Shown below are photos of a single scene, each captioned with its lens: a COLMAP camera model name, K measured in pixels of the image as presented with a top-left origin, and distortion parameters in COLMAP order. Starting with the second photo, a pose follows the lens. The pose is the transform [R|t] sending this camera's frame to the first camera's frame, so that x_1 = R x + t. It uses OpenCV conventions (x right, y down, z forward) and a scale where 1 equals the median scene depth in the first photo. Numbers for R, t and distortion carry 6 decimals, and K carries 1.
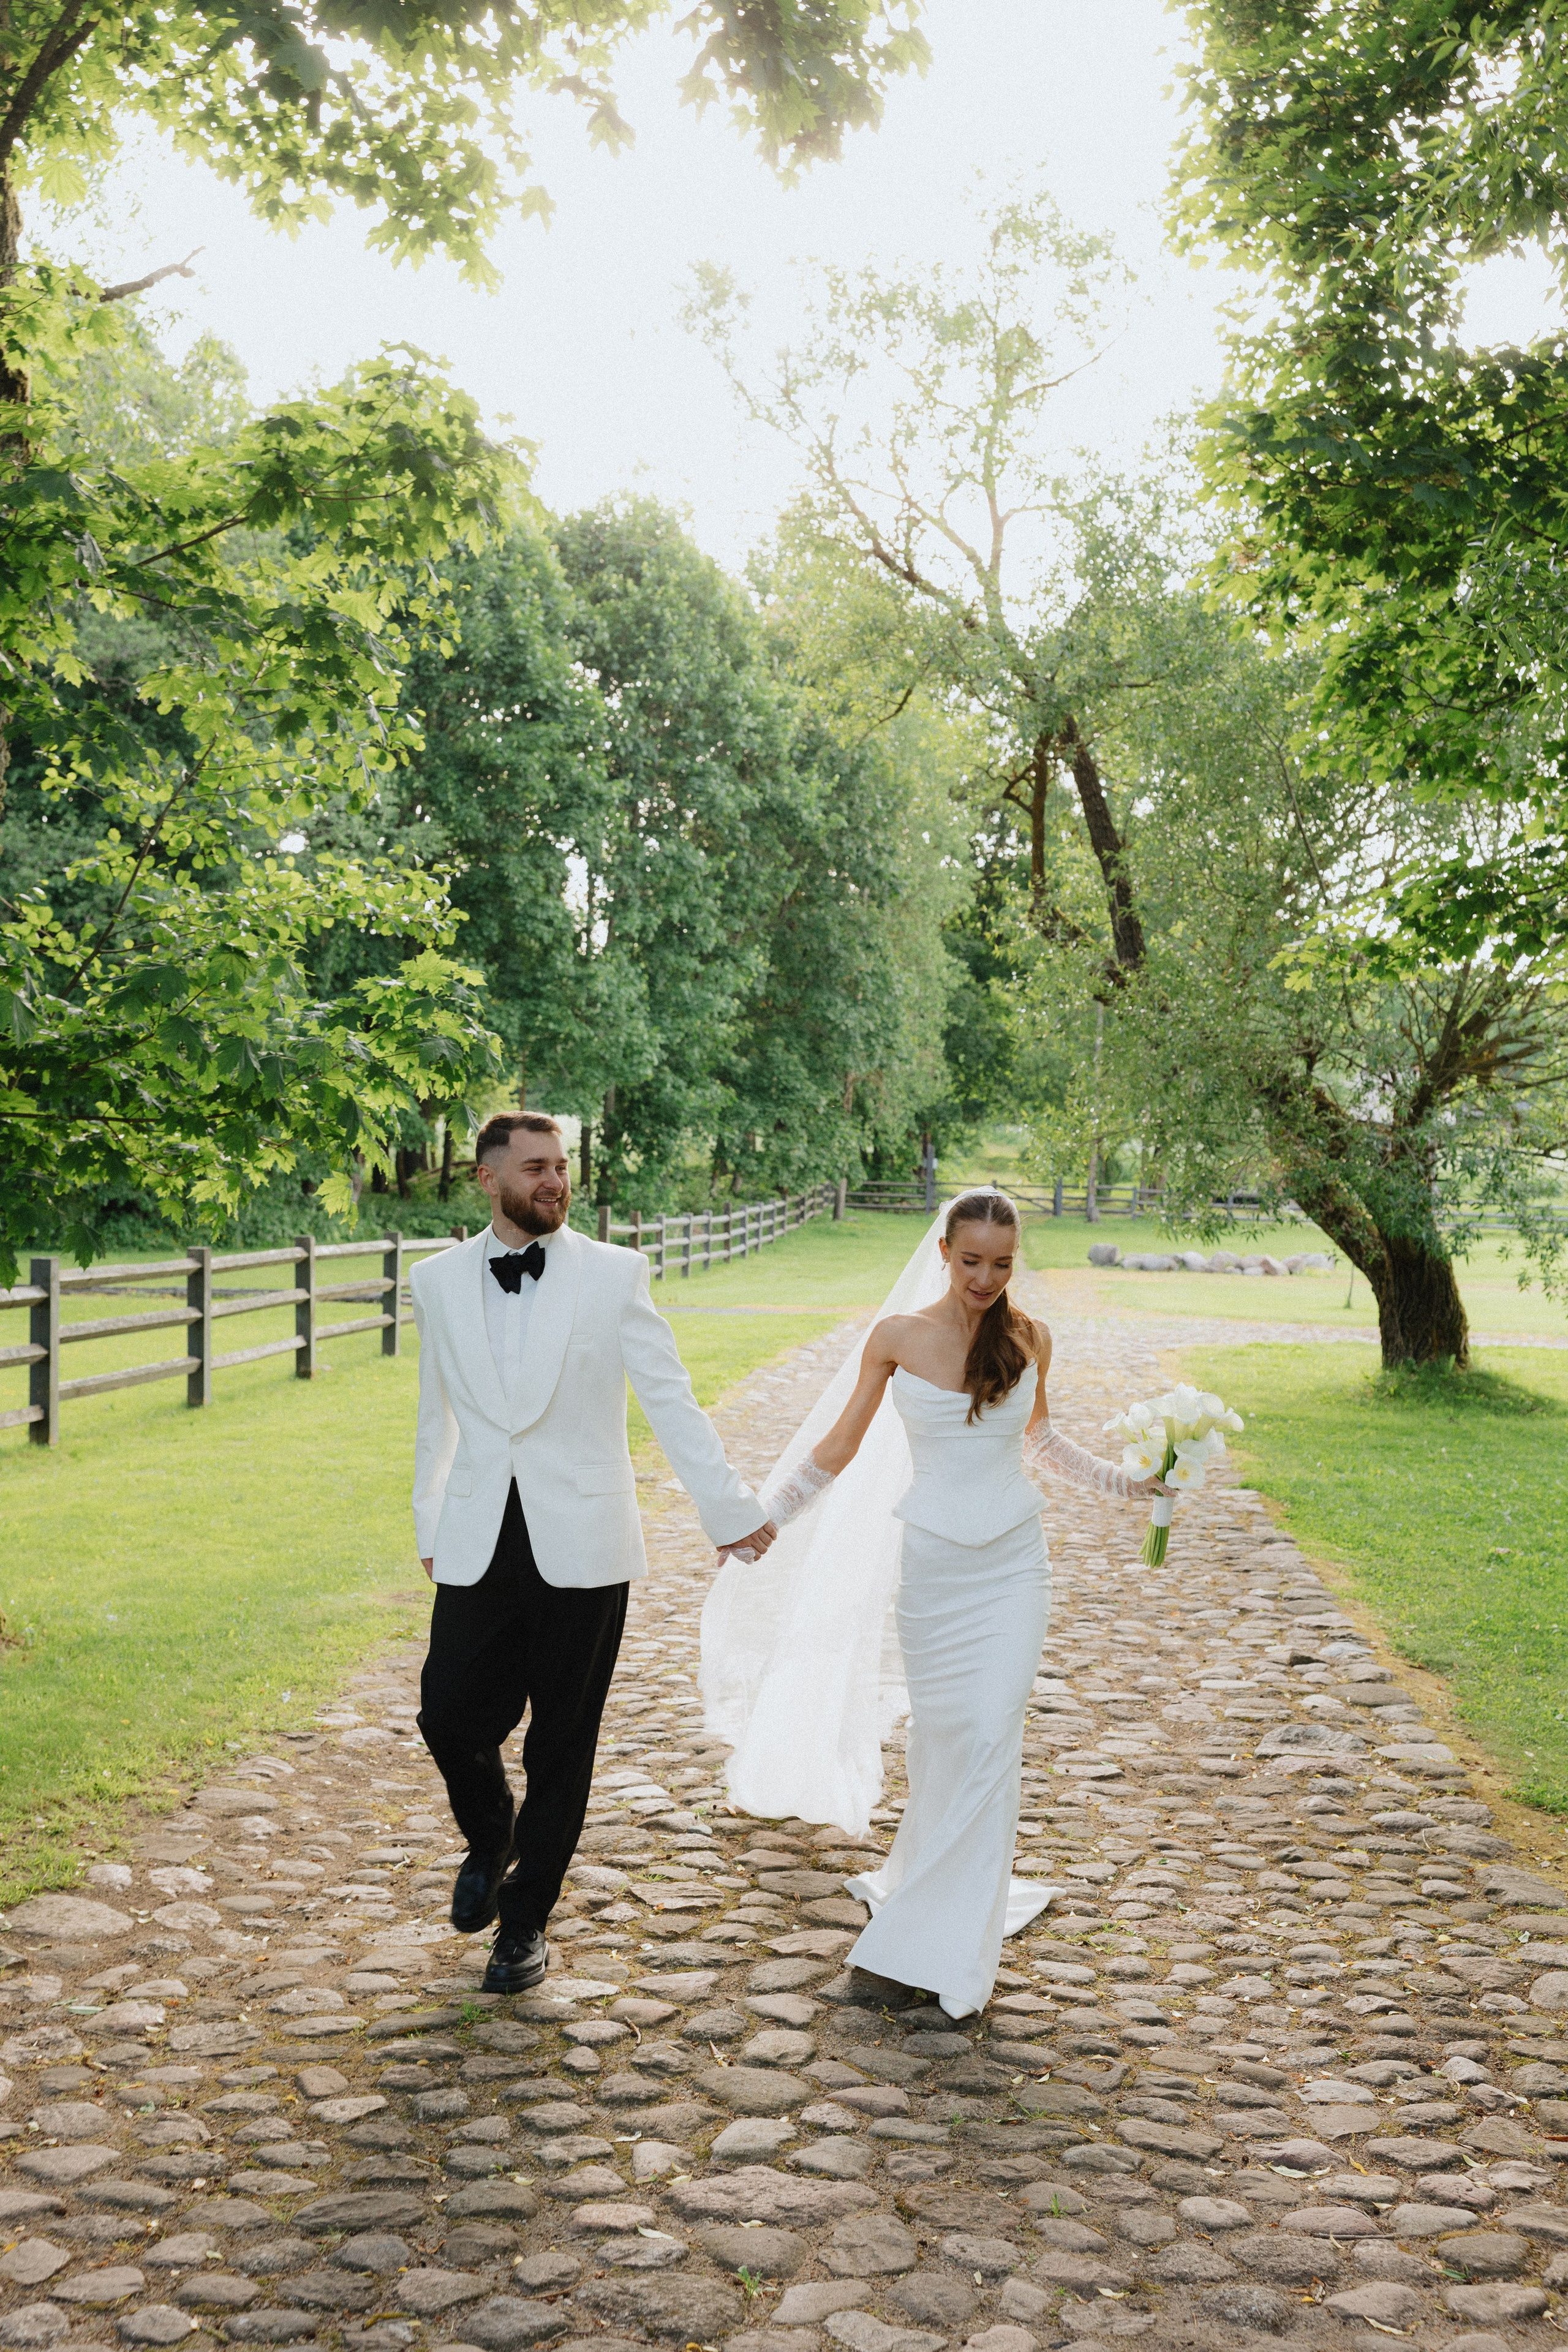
lens RADIAL K [[2553.8, 0, 779.1], [0, 2553.8, 1194.2], [0, 0, 1]] dist [0.008713, 0.000000]
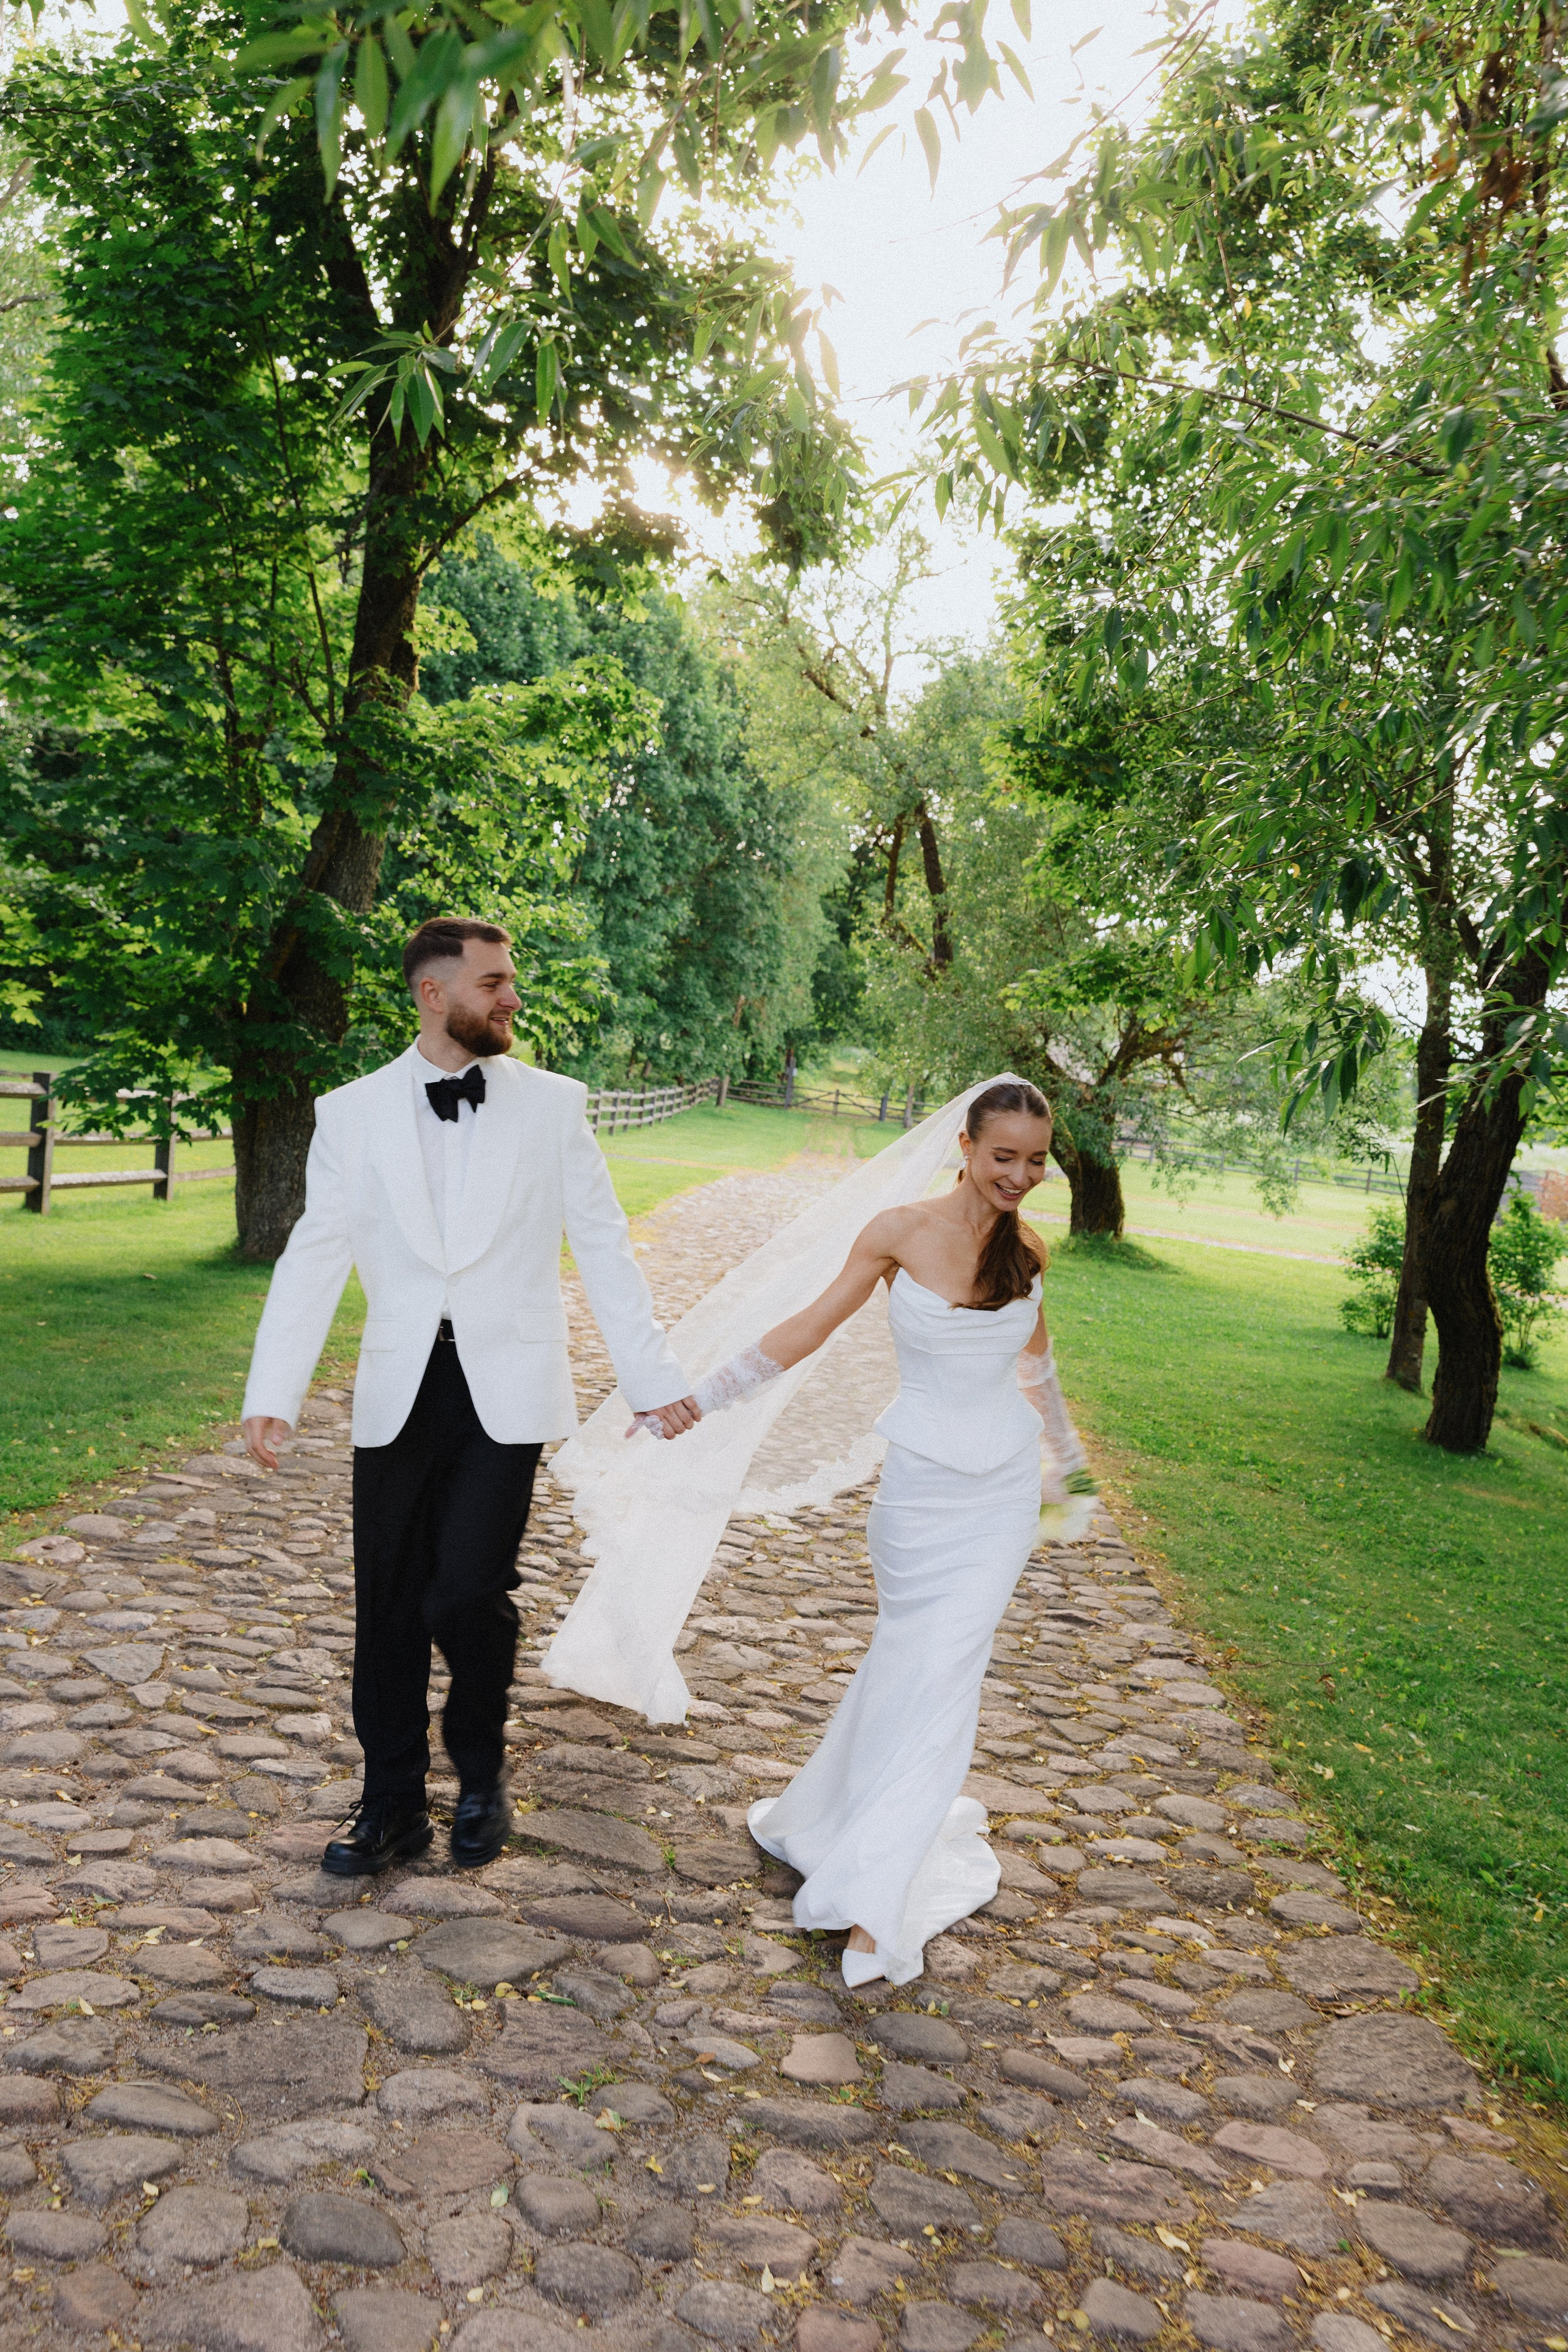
lens RADIAL K [[2199.9, 0, 790.4], [0, 2199.9, 1175.9], [0, 0, 1]] dist [-0.013482, 0.000000]
pose [[0.991943, 0.106676, 0.068335, -0.017297], [-0.109310, 0.993354, 0.036032, 0.000793], [-0.064037, -0.043211, 0.997012, -0.180758]]
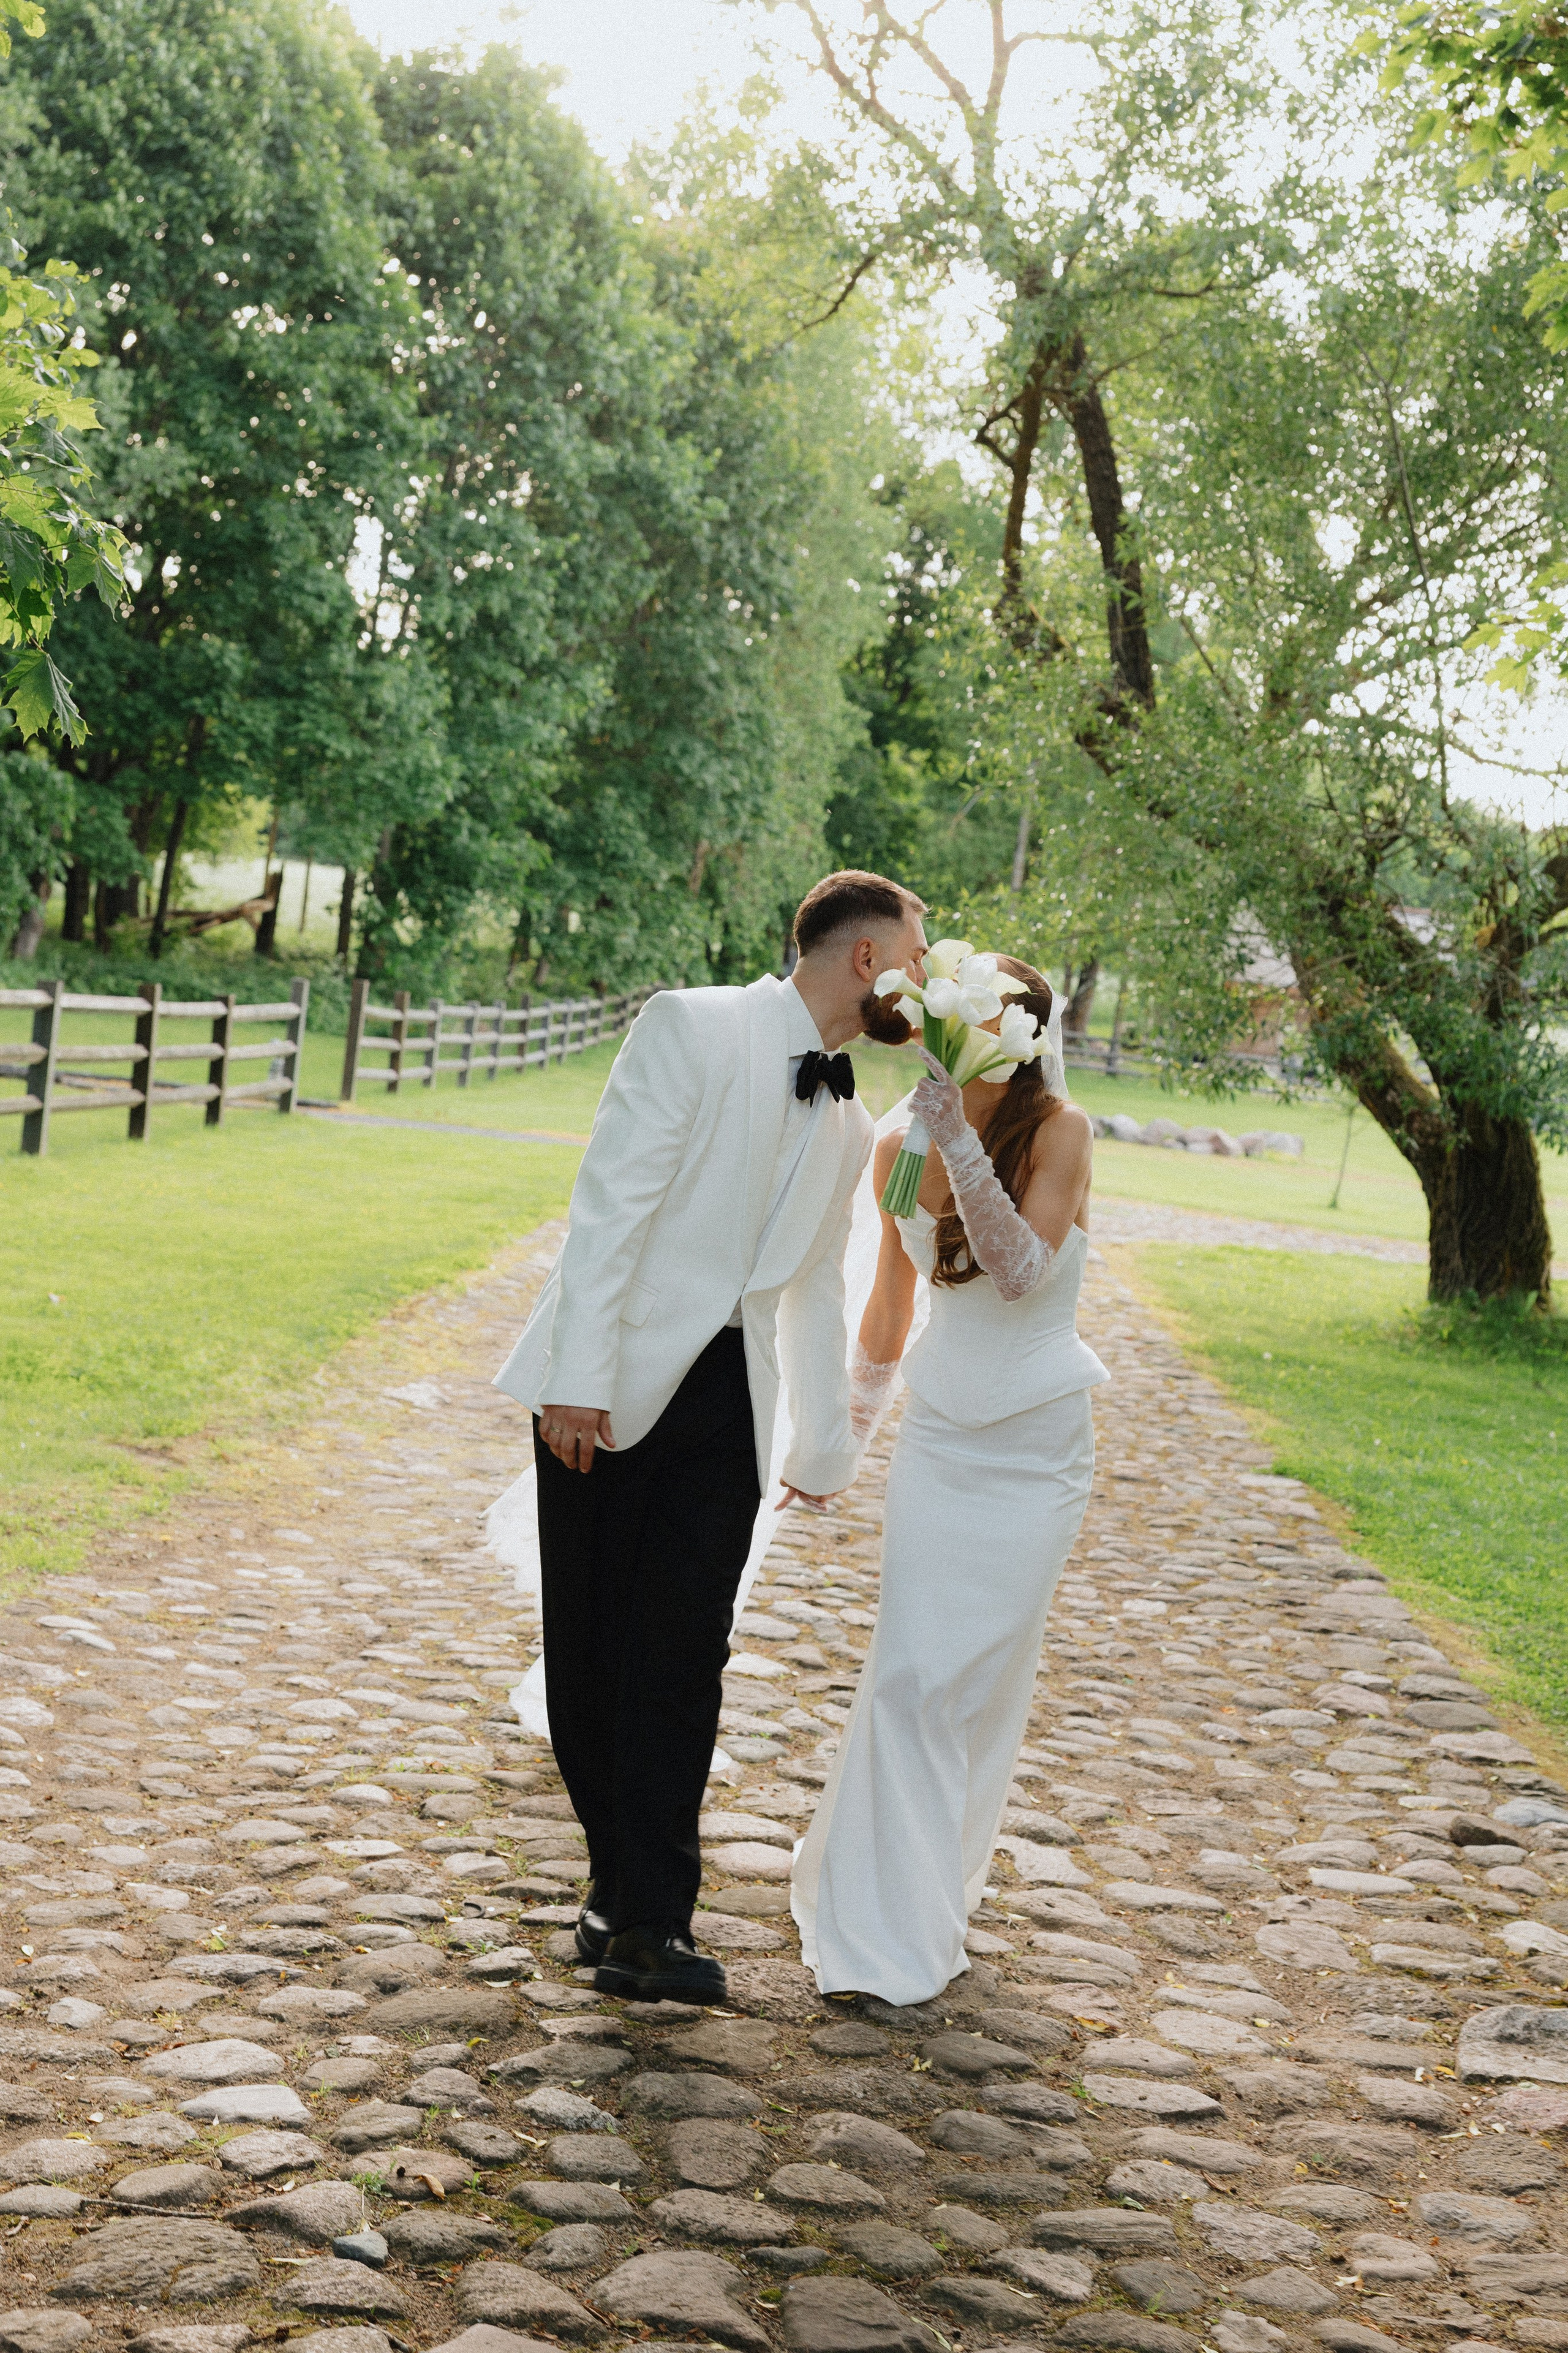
lens RADIAL K [[3070.9, 0, 799.2], [0, 3070.9, 1167.7], [0, 0, 1]] dist [0.098989, 0.000000]
pose [[0.993119, 0.091359, 0.073264, -0.002074], [-0.094910, 0.994397, 0.046552, 0.004169], [-0.068601, -0.053185, 0.996226, 0.081188]]
